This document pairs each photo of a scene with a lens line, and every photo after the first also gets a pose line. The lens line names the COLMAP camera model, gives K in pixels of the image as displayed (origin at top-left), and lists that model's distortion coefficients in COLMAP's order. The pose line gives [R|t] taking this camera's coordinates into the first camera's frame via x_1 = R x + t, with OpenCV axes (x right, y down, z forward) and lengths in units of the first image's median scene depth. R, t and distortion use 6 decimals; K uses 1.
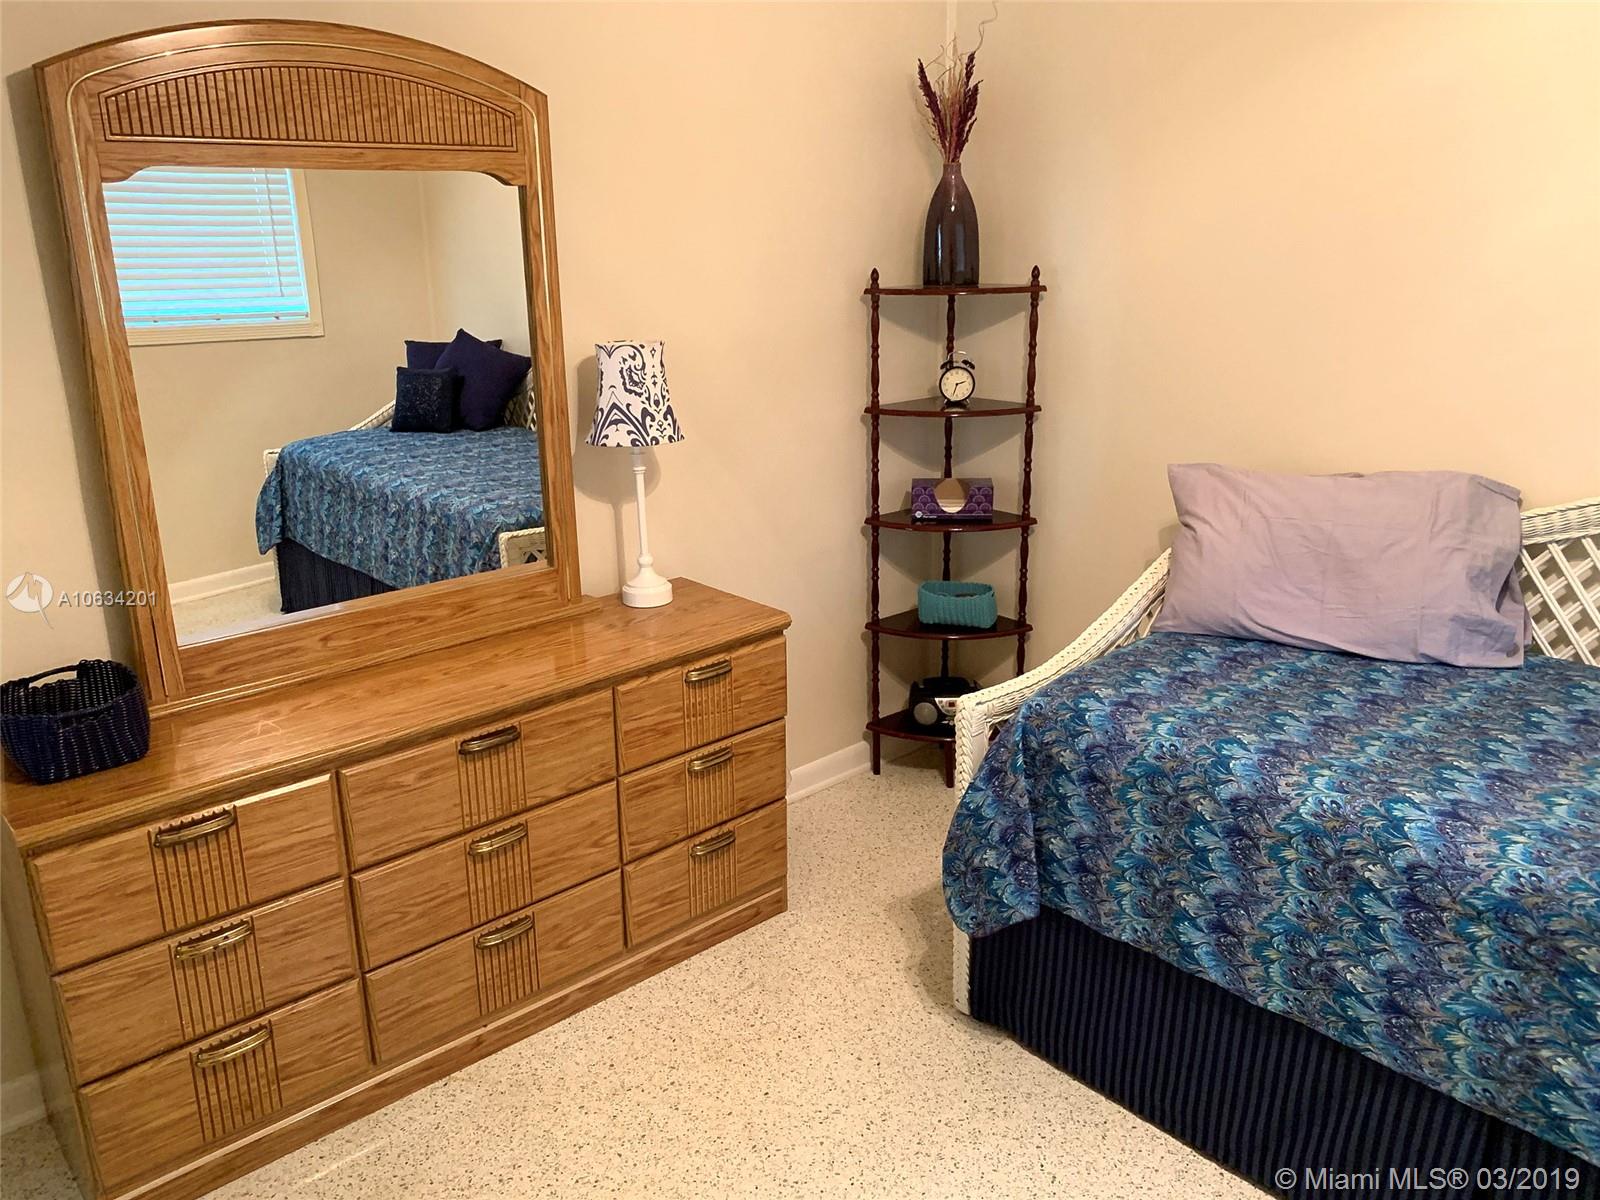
lens RADIAL K [[1220.9, 0, 800.0], [0, 1220.9, 600.0], [0, 0, 1]] dist [0.083413, -0.163456]
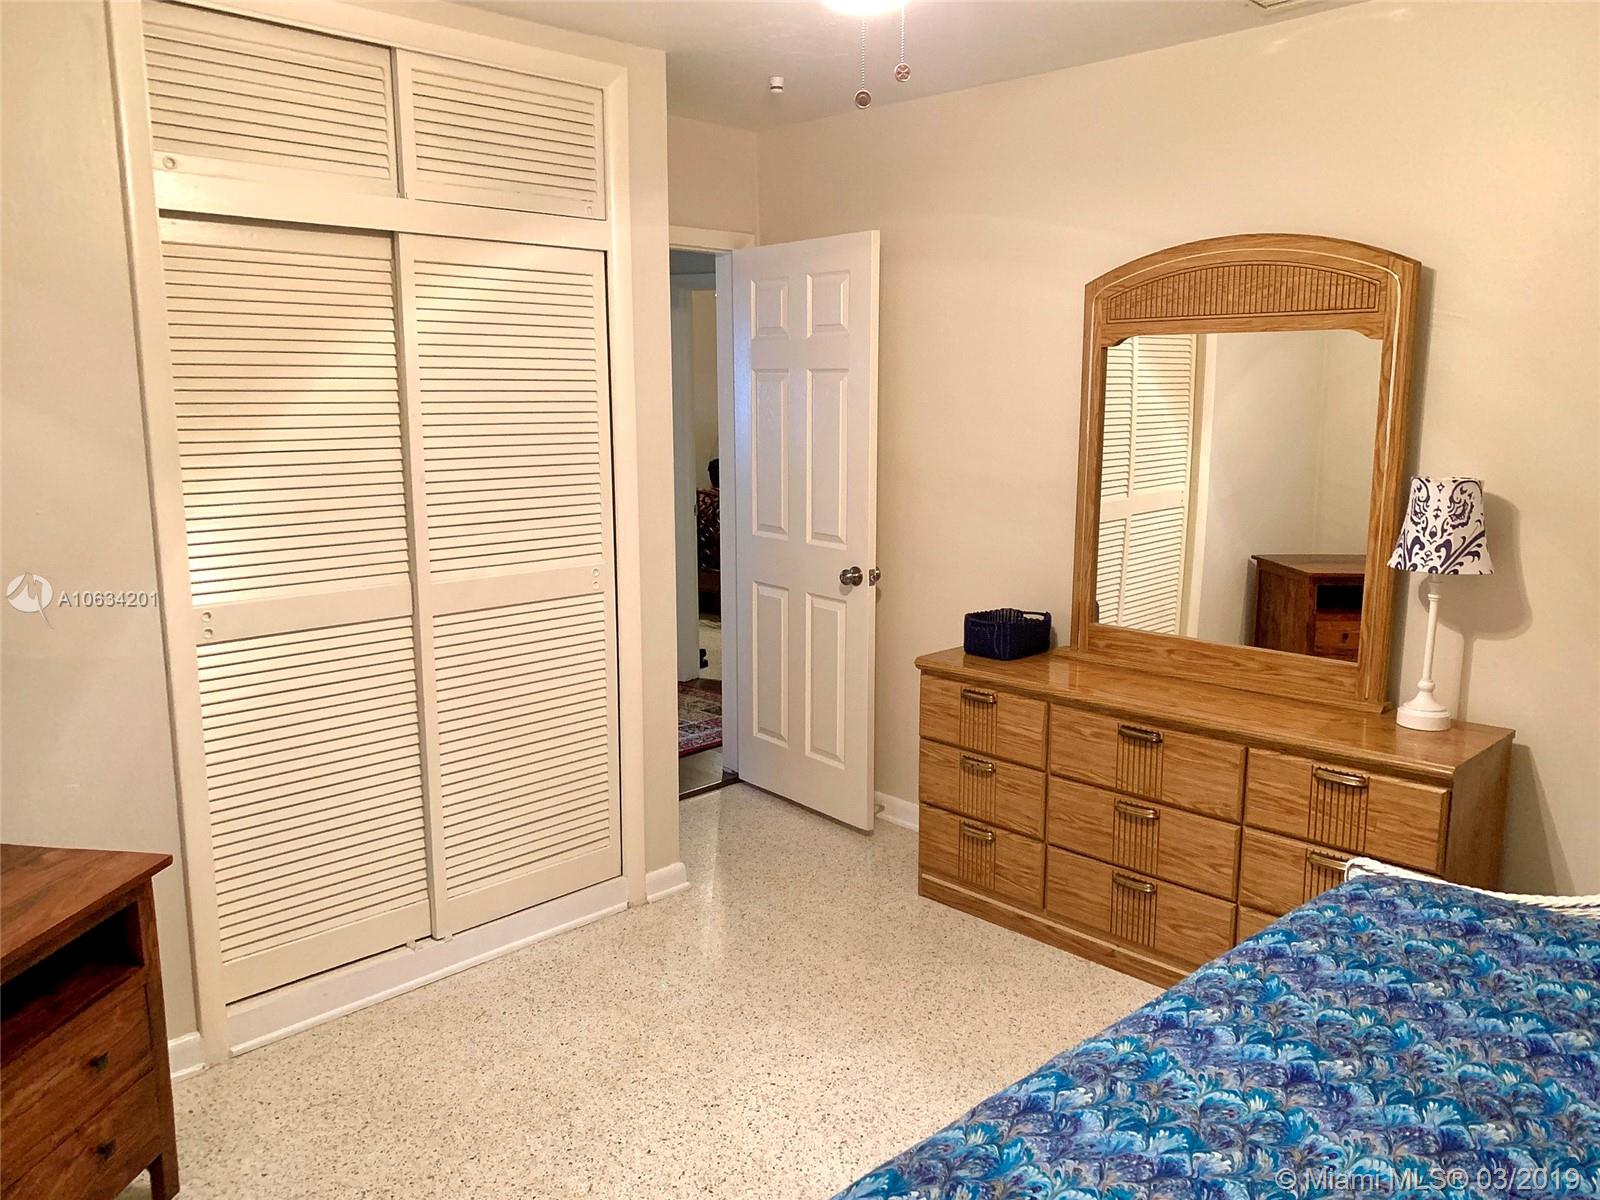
lens RADIAL K [[1223.9, 0, 800.0], [0, 1223.9, 600.0], [0, 0, 1]] dist [0.031405, -0.000186]
pose [[0.052660, 0.189118, -0.980541, 1.021718], [-0.294516, 0.941170, 0.165707, -0.139837], [0.954195, 0.280059, 0.105260, 0.437485]]
